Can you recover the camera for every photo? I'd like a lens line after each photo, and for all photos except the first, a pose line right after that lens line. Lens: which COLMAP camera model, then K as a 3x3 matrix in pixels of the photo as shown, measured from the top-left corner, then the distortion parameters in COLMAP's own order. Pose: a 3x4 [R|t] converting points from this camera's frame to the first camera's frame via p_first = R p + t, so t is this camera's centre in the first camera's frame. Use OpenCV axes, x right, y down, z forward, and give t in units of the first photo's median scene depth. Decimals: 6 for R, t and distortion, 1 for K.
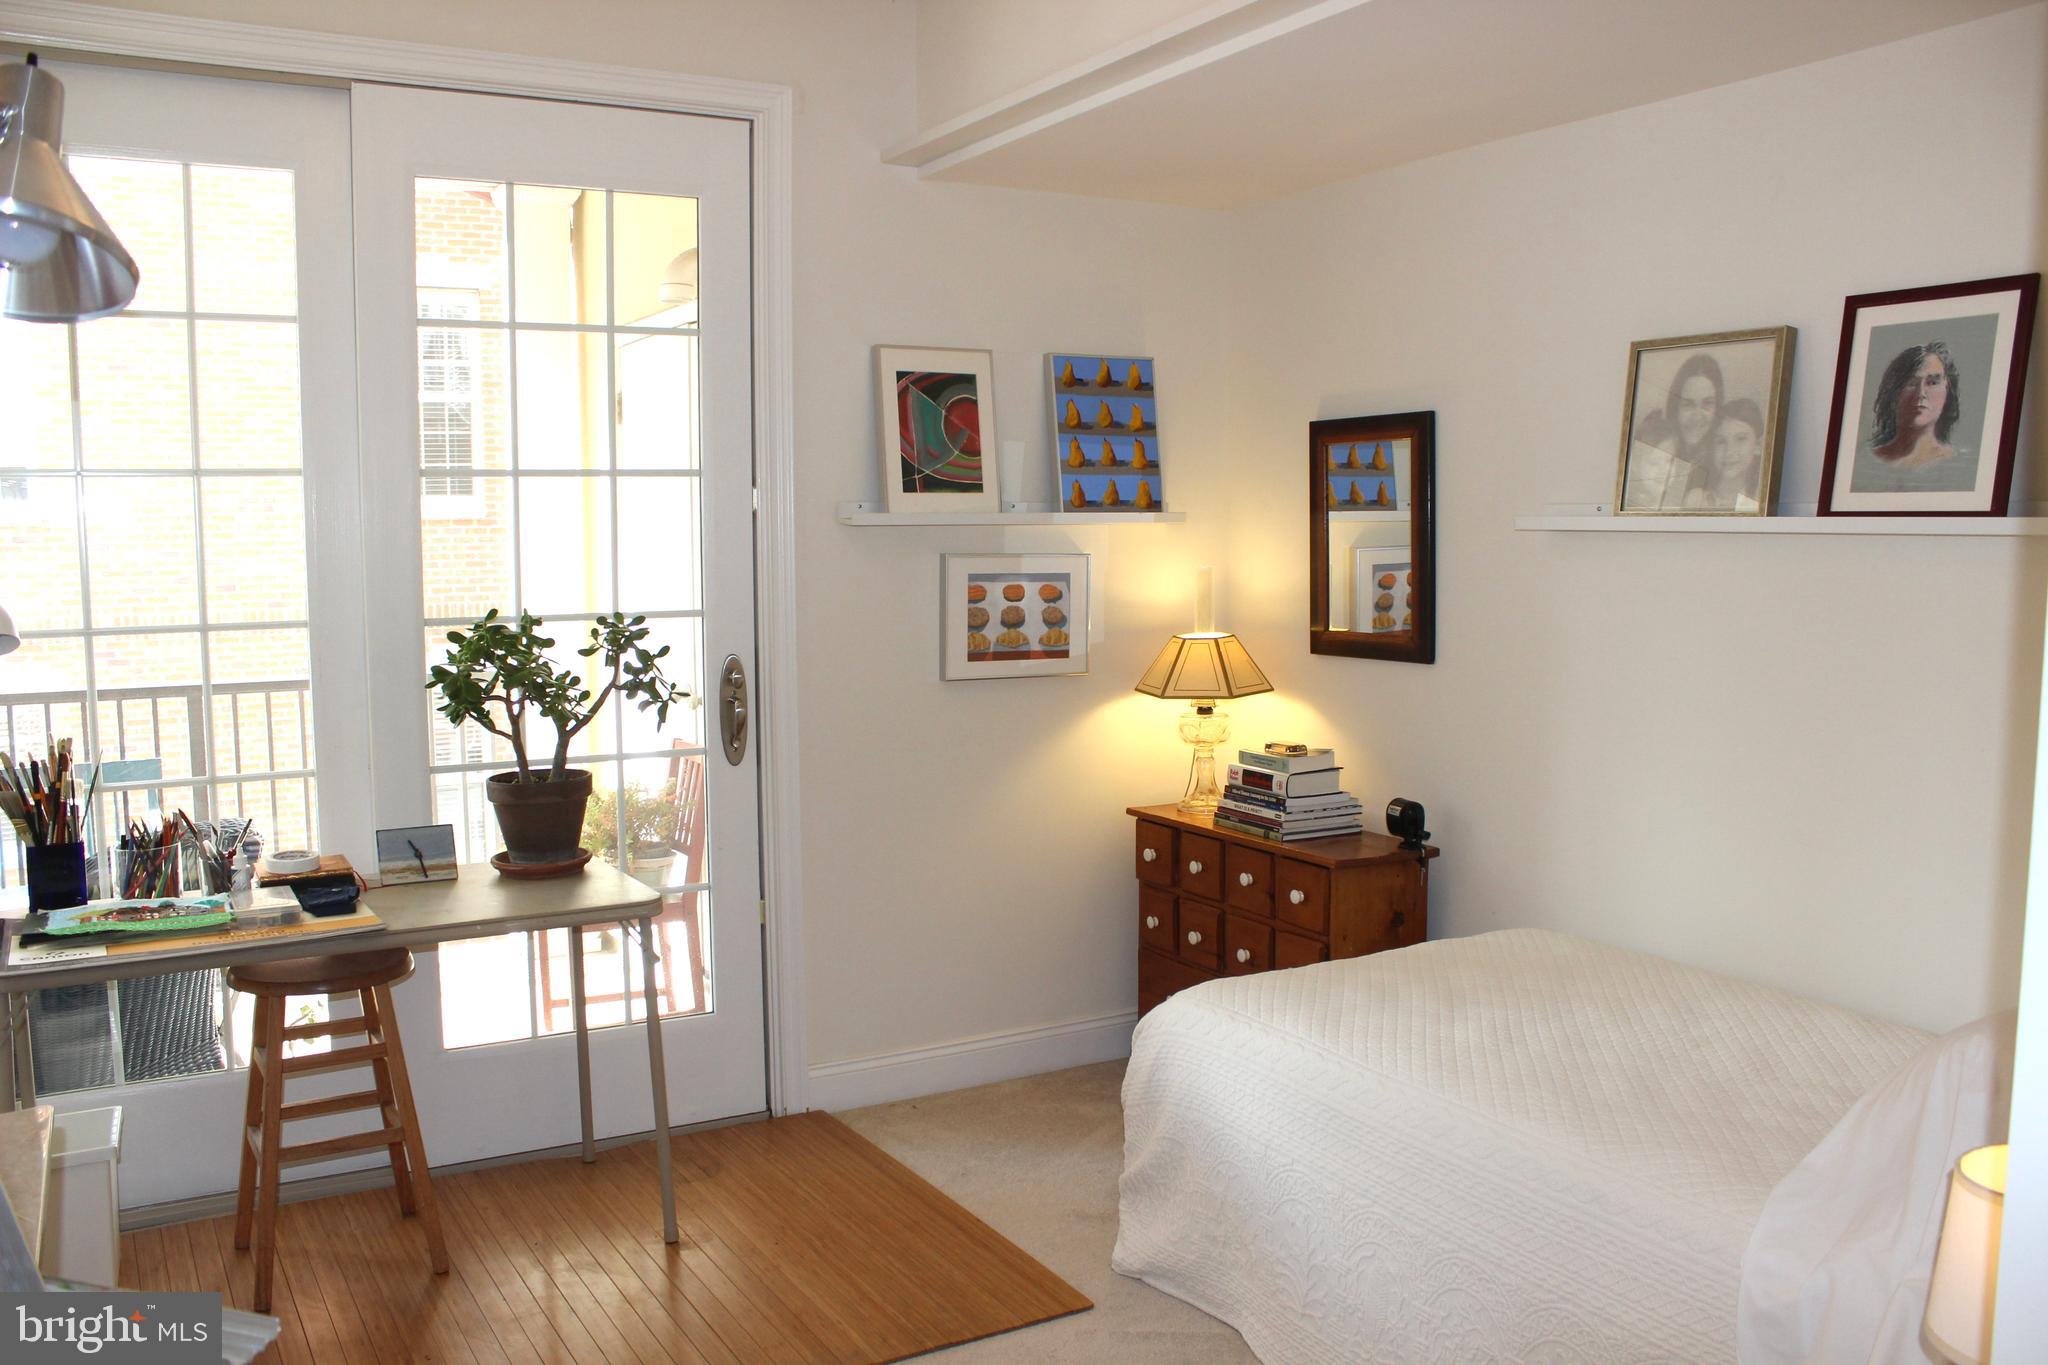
lens RADIAL K [[1679.4, 0, 1024.0], [0, 1679.4, 682.5], [0, 0, 1]] dist [-0.171995, 0.153473]
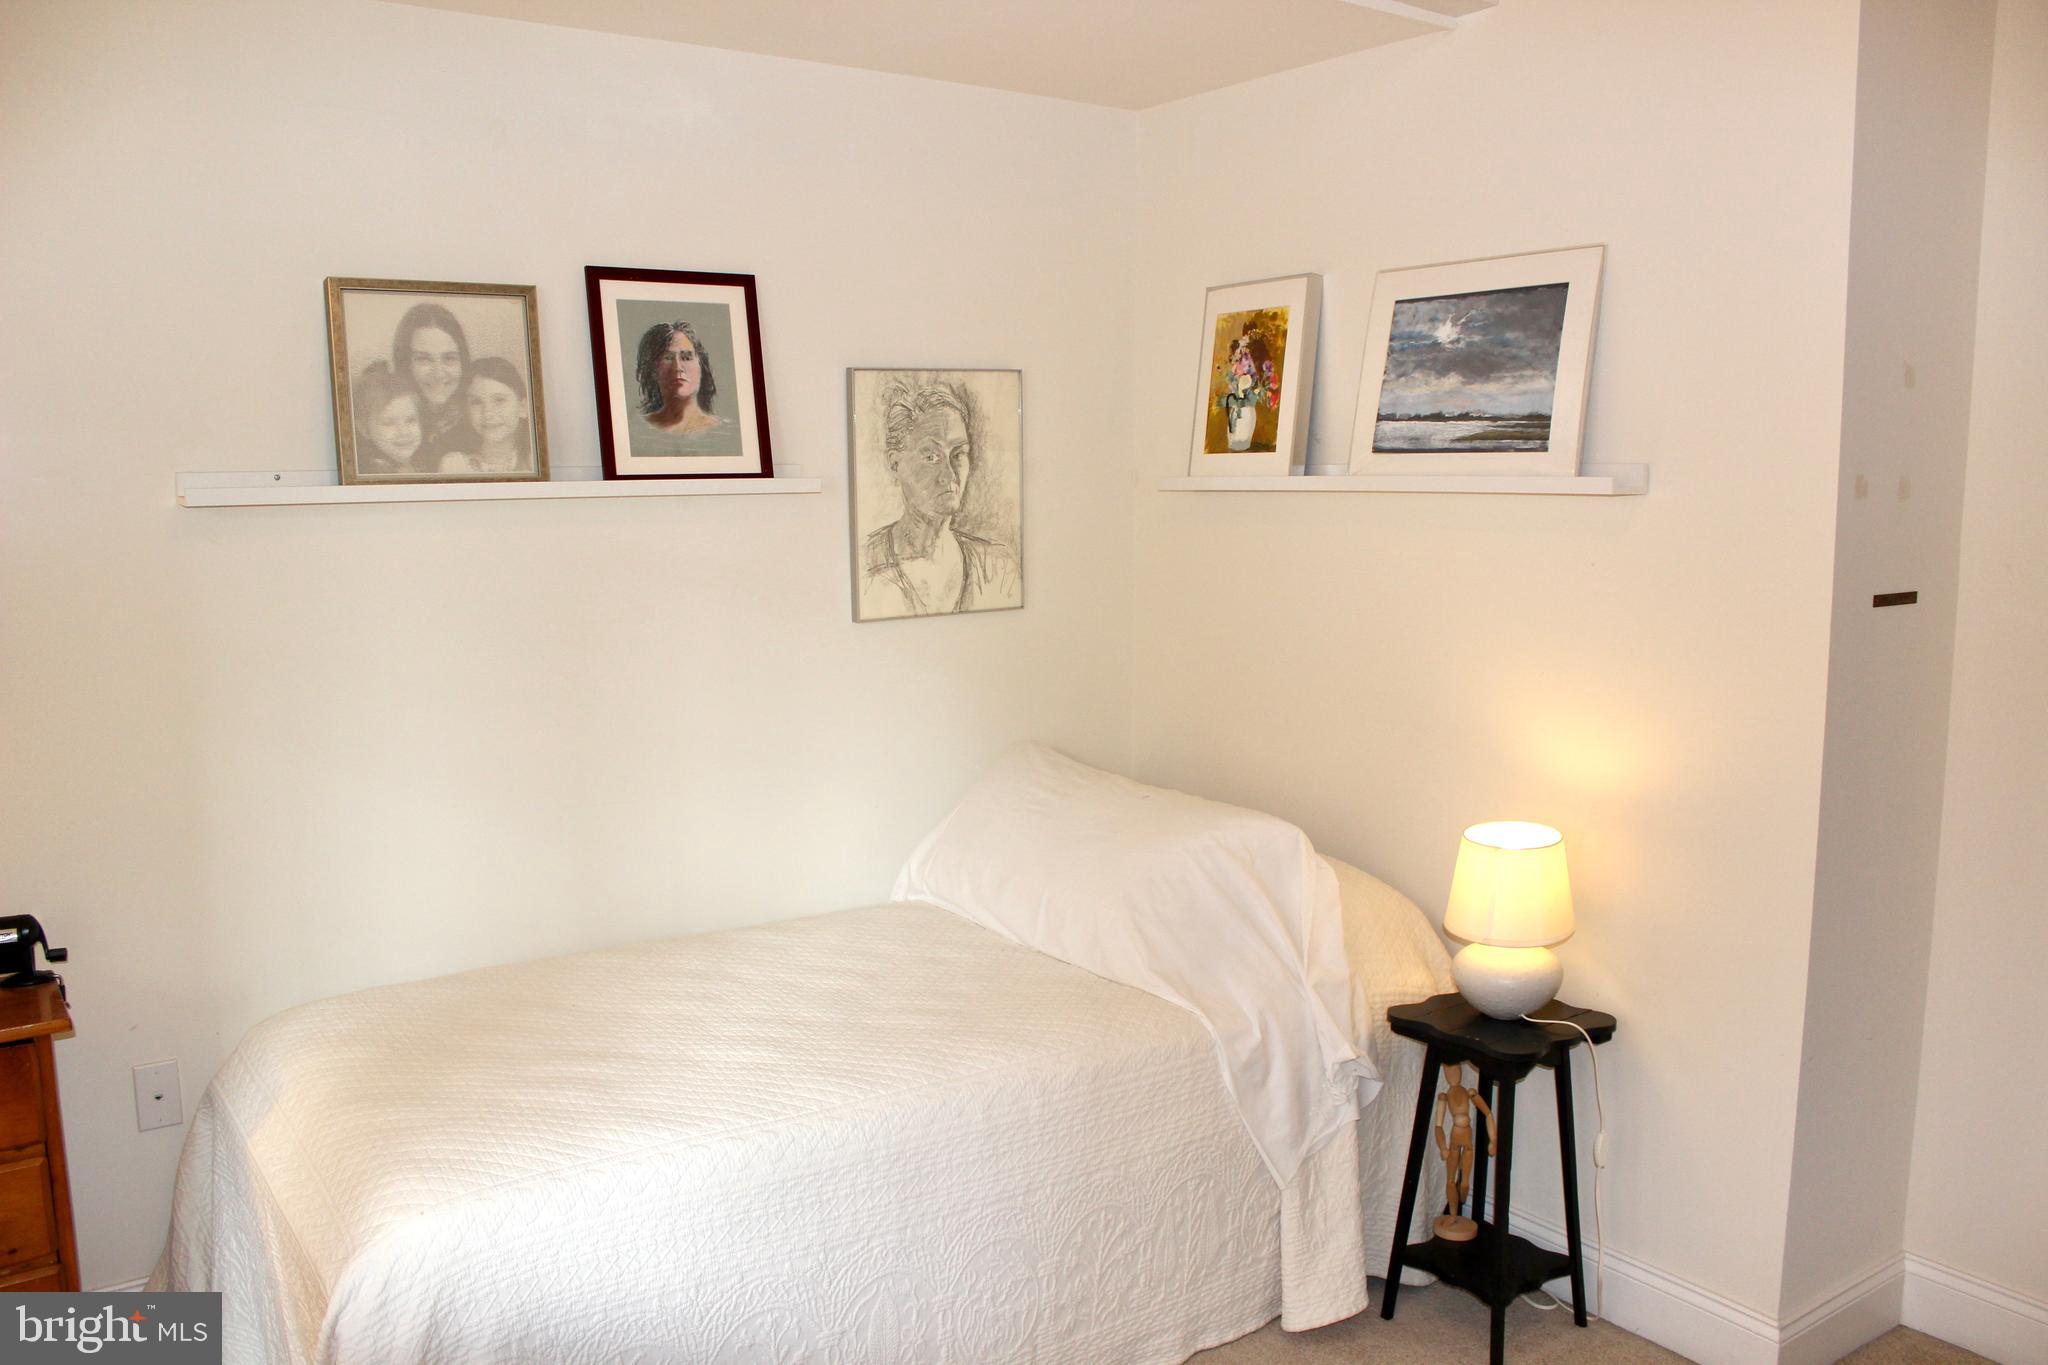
lens RADIAL K [[1789.1, 0, 1024.0], [0, 1789.1, 682.5], [0, 0, 1]] dist [-0.168236, 0.151293]
pose [[-0.144367, -0.124973, 0.981601, -0.667229], [0.094624, 0.985703, 0.139412, -0.108127], [-0.984989, 0.113010, -0.130478, 0.908479]]
